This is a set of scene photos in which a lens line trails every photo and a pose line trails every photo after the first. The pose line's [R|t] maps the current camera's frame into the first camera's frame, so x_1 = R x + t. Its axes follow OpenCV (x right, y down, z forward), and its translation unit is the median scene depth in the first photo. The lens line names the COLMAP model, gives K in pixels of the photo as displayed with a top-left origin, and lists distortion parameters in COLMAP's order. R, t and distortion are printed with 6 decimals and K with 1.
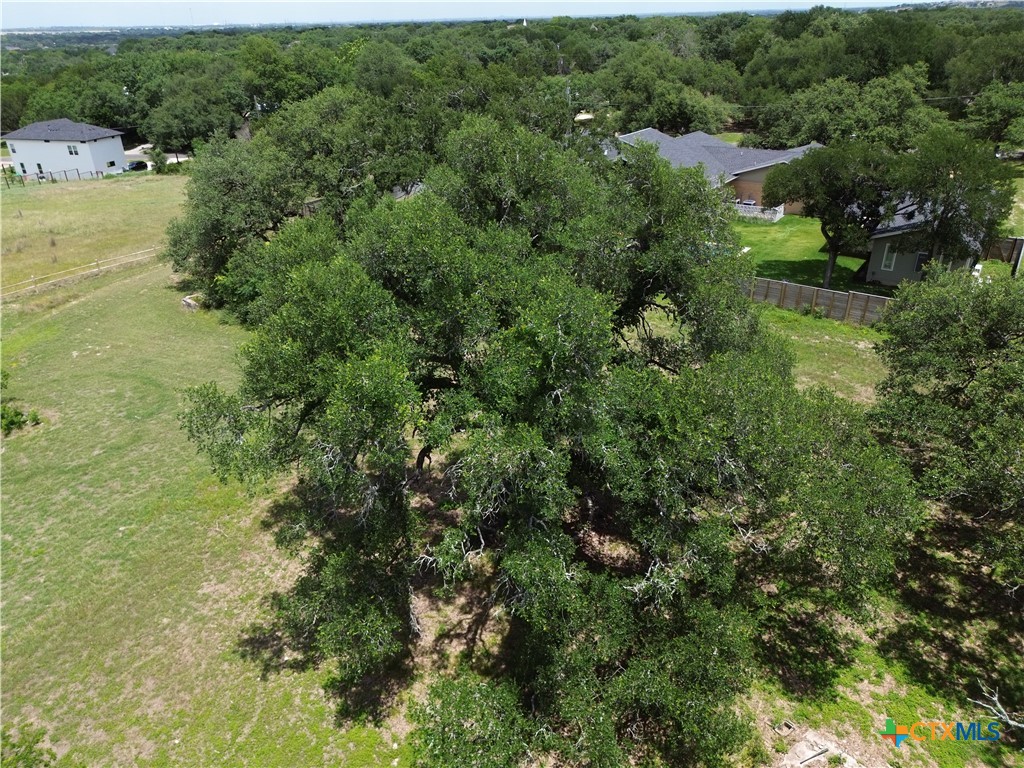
lens RADIAL K [[722.3, 0, 509.5], [0, 722.3, 377.8], [0, 0, 1]] dist [0.054808, -0.047629]
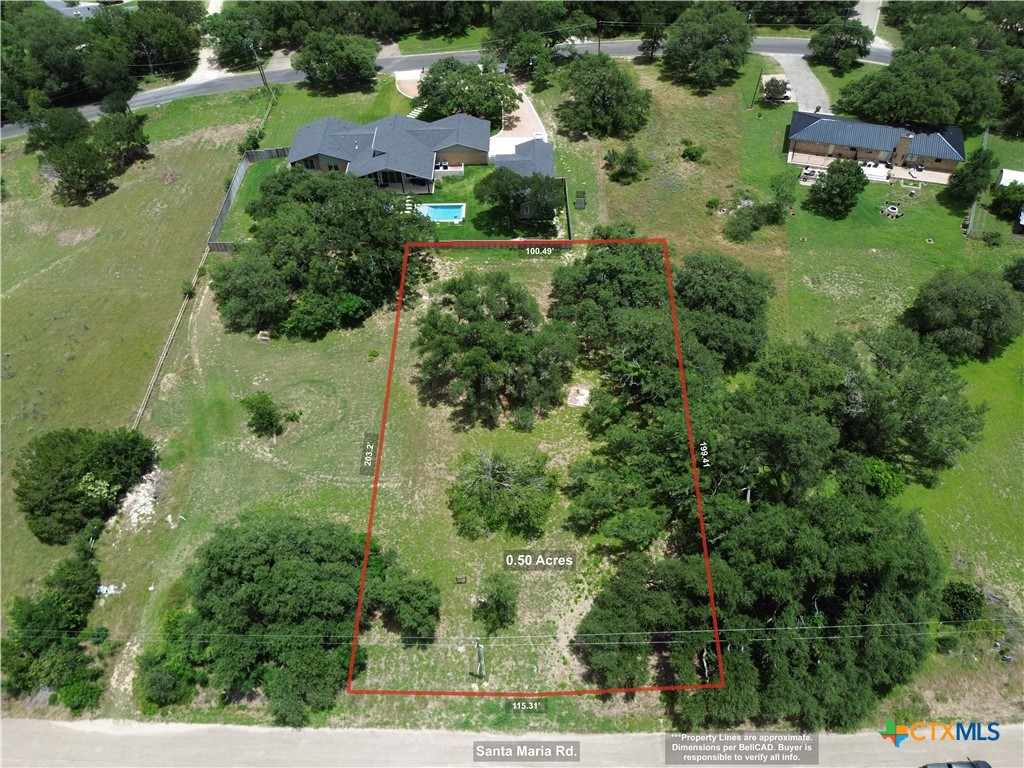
lens RADIAL K [[722.3, 0, 506.1], [0, 722.3, 383.9], [0, 0, 1]] dist [0.054808, -0.047629]
pose [[0.812590, -0.440428, 0.381734, -1.585814], [0.265712, 0.862876, 0.429933, -1.547839], [-0.518743, -0.247928, 0.818191, -2.437279]]
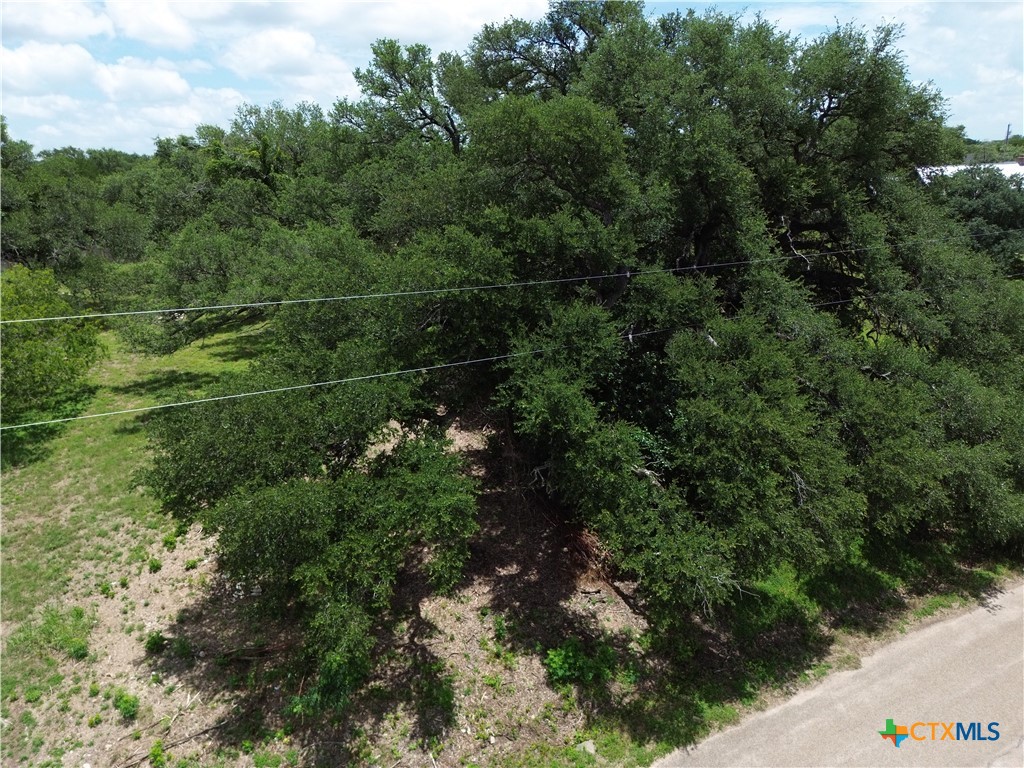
lens RADIAL K [[722.3, 0, 514.9], [0, 722.3, 384.9], [0, 0, 1]] dist [0.054808, -0.047629]
pose [[0.433158, -0.243026, 0.867936, -1.045709], [0.415312, 0.908459, 0.047104, 0.931670], [-0.799932, 0.340060, 0.494437, -0.943207]]
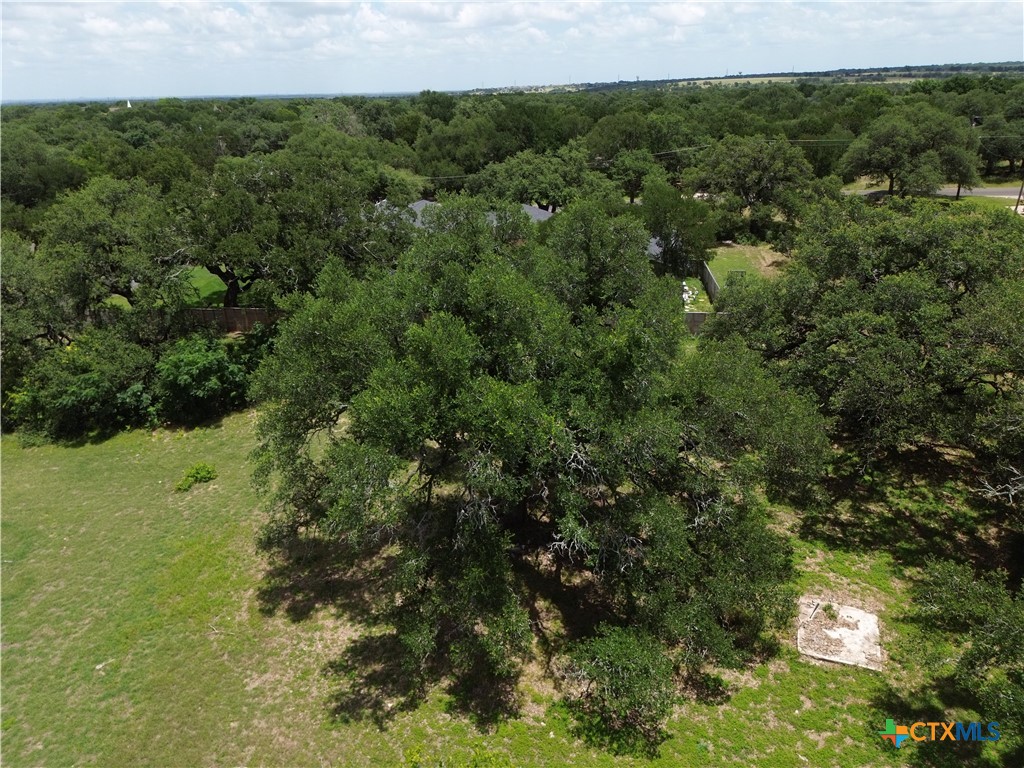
lens RADIAL K [[722.3, 0, 507.0], [0, 722.3, 376.0], [0, 0, 1]] dist [0.054808, -0.047629]
pose [[0.882754, -0.172715, 0.436939, -0.525476], [0.213359, 0.975924, -0.045286, 0.009410], [-0.418597, 0.133201, 0.898351, -0.062618]]
